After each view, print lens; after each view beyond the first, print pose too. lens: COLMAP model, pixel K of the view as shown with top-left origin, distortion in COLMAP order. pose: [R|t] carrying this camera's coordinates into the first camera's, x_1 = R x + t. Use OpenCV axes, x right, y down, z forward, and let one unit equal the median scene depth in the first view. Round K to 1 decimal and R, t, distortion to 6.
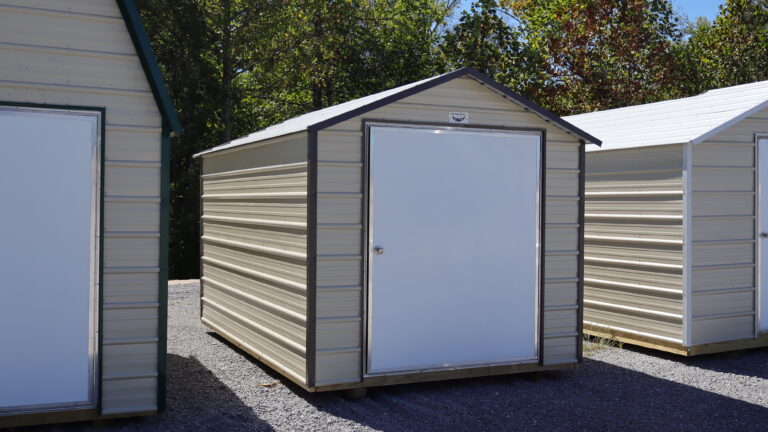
lens RADIAL K [[734.6, 0, 383.3], [0, 734.6, 214.9], [0, 0, 1]] dist [-0.013559, 0.000000]
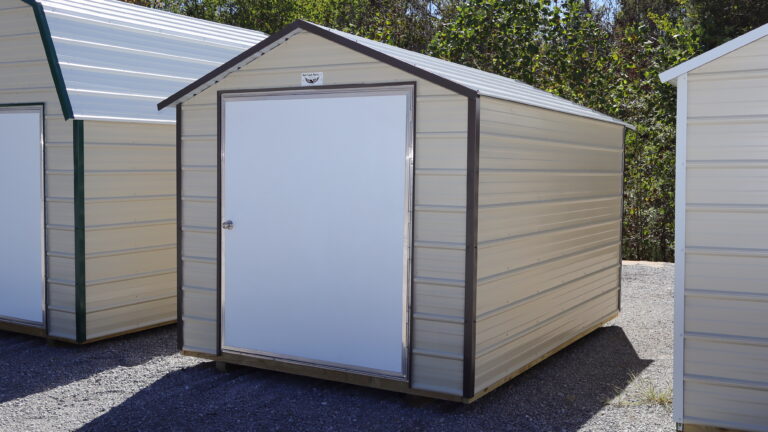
lens RADIAL K [[900.6, 0, 383.3], [0, 900.6, 216.0], [0, 0, 1]] dist [-0.025843, 0.000000]
pose [[0.574421, 0.041745, -0.817495, 1.026941], [-0.019351, 0.999112, 0.037422, -0.011712], [0.818331, -0.005677, 0.574719, 0.454208]]
